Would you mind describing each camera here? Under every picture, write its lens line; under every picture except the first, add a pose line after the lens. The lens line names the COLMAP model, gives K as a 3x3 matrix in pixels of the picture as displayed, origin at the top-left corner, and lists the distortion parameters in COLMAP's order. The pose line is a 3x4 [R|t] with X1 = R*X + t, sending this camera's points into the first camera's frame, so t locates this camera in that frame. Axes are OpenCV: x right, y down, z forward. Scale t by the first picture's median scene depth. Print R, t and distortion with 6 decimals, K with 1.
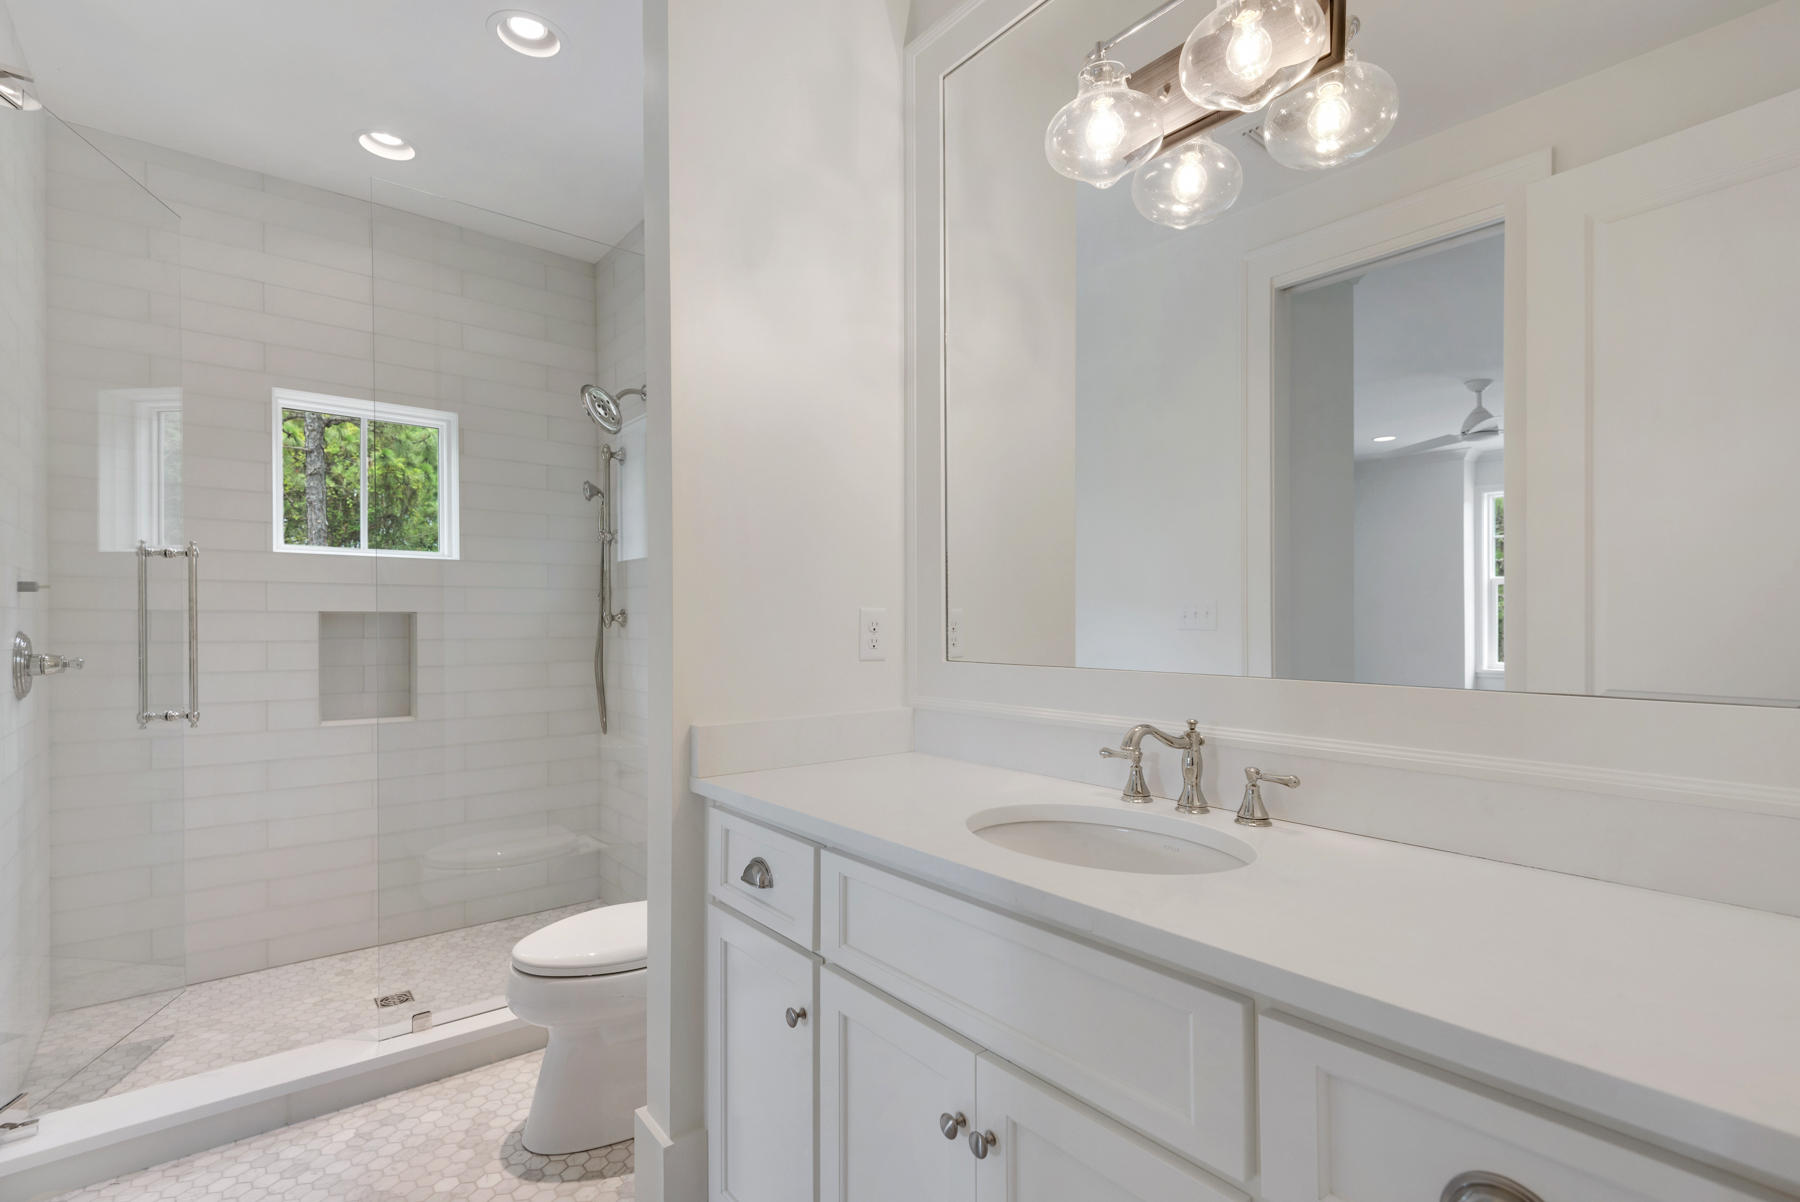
lens RADIAL K [[822.2, 0, 902.9], [0, 822.2, 599.1], [0, 0, 1]] dist [0.026598, -0.010456]
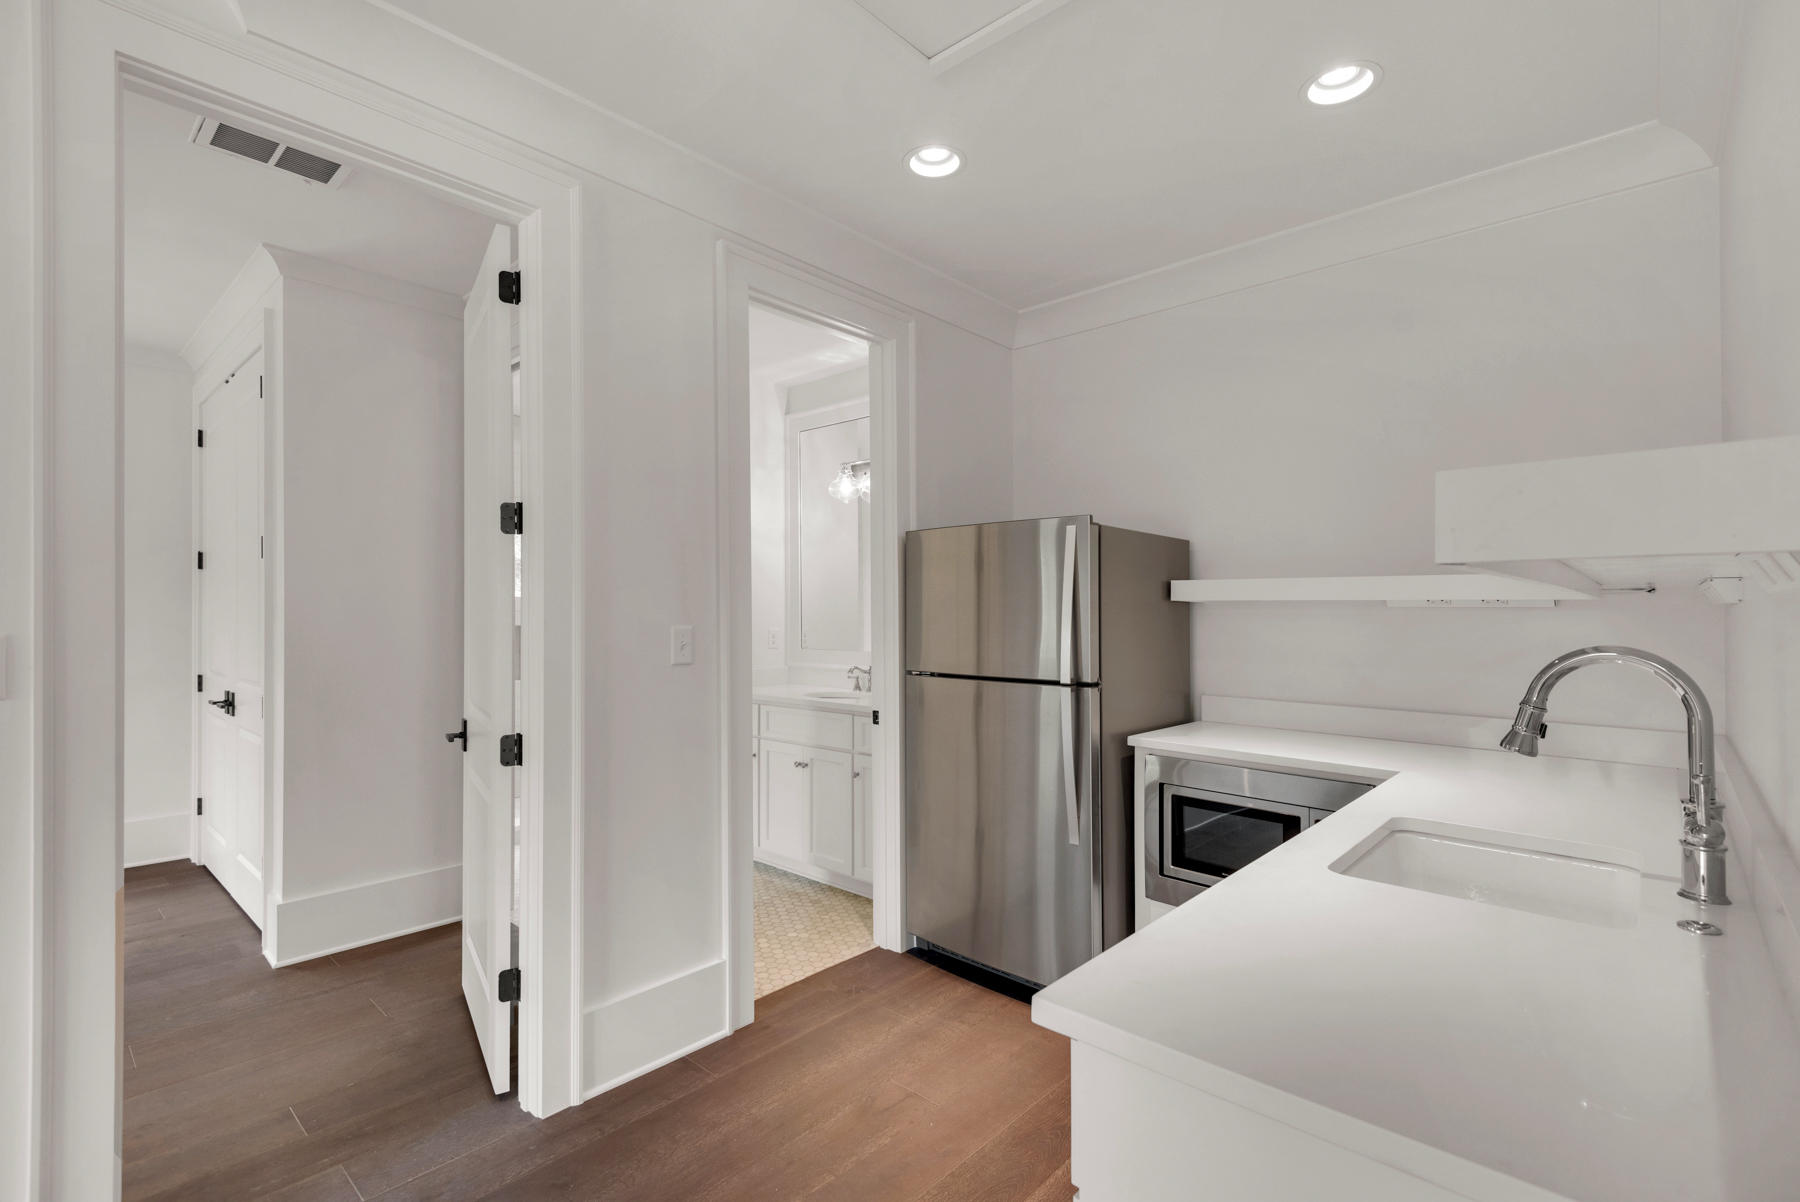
lens RADIAL K [[822.2, 0, 902.9], [0, 822.2, 599.1], [0, 0, 1]] dist [0.026598, -0.010456]
pose [[0.989969, -0.000790, 0.141286, 0.002524], [-0.001062, 0.999914, 0.013035, -0.161699], [-0.141284, -0.013054, 0.989883, -2.252600]]
